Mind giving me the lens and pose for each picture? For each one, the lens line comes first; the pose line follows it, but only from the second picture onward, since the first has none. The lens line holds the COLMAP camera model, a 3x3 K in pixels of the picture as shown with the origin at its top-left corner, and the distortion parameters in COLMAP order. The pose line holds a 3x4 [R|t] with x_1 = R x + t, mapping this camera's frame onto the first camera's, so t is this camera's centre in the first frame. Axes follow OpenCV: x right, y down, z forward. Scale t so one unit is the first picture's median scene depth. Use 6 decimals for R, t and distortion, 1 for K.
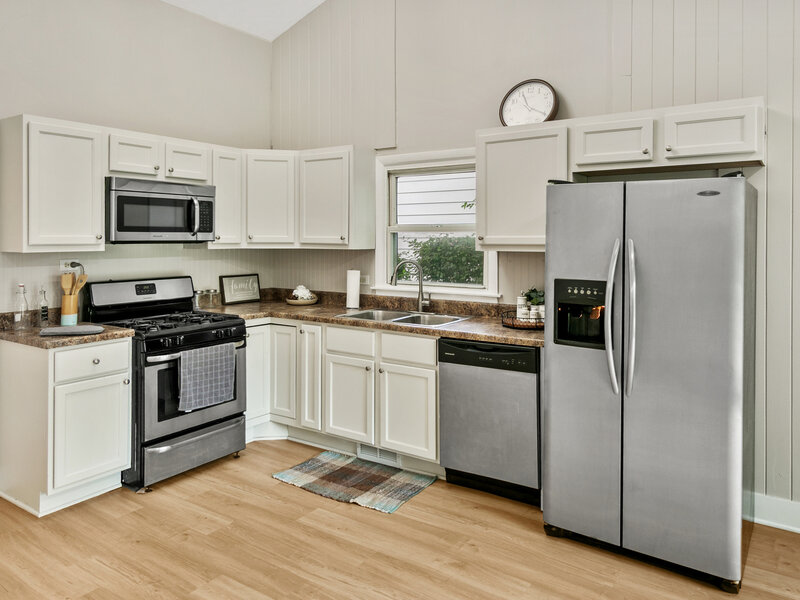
lens RADIAL K [[585.1, 0, 401.4], [0, 585.1, 260.2], [0, 0, 1]] dist [0.020928, -0.009347]
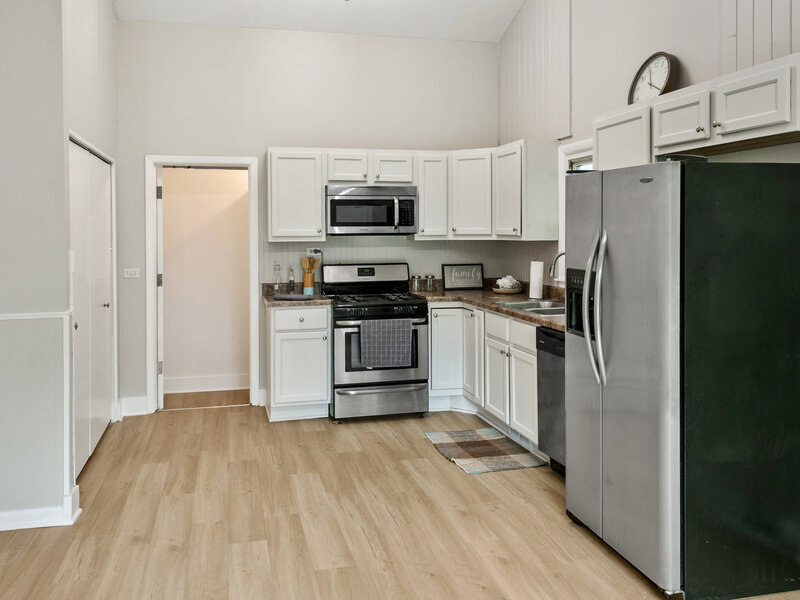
lens RADIAL K [[705.5, 0, 403.4], [0, 705.5, 265.9], [0, 0, 1]] dist [0.036268, -0.020208]
pose [[0.751450, 0.024610, -0.659330, 0.671633], [-0.017090, 0.999695, 0.017836, 0.008875], [0.659568, -0.002135, 0.751642, -0.088144]]
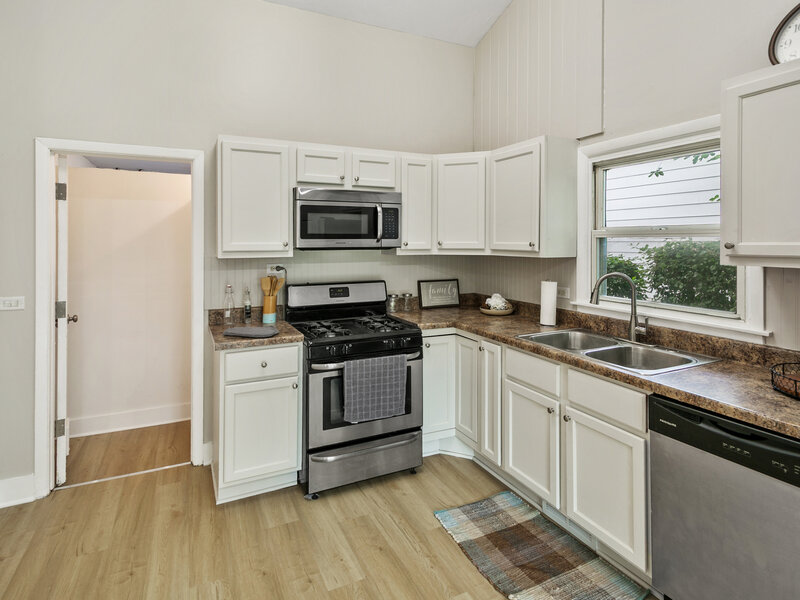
lens RADIAL K [[444.0, 0, 396.1], [0, 444.0, 249.1], [0, 0, 1]] dist [0.017304, -0.002934]
pose [[0.862964, 0.006157, -0.505228, 0.067277], [-0.016306, 0.999744, -0.015669, -0.019942], [0.505002, 0.021760, 0.862844, 0.383659]]
